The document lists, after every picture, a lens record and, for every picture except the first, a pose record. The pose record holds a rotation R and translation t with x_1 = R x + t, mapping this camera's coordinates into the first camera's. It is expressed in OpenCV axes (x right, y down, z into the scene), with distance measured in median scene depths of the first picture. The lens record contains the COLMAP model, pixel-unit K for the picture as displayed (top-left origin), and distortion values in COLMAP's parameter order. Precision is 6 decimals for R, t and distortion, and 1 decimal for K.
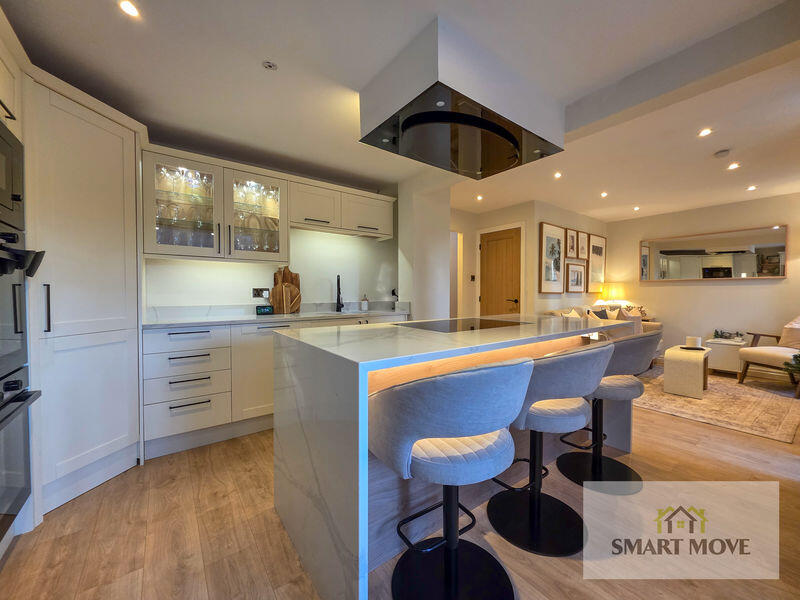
lens RADIAL K [[321.1, 0, 395.8], [0, 321.1, 301.0], [0, 0, 1]] dist [-0.001757, -0.000834]
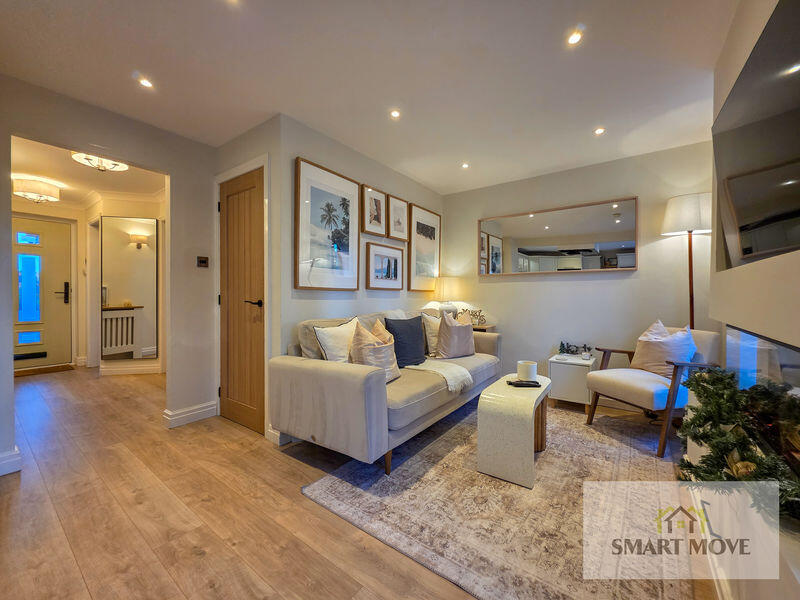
lens RADIAL K [[321.1, 0, 404.4], [0, 321.1, 298.9], [0, 0, 1]] dist [-0.001757, -0.000834]
pose [[0.954446, 0.000085, 0.298385, 0.431560], [0.004139, 0.999900, -0.013525, 0.000934], [-0.298356, 0.014144, 0.954350, 0.400320]]
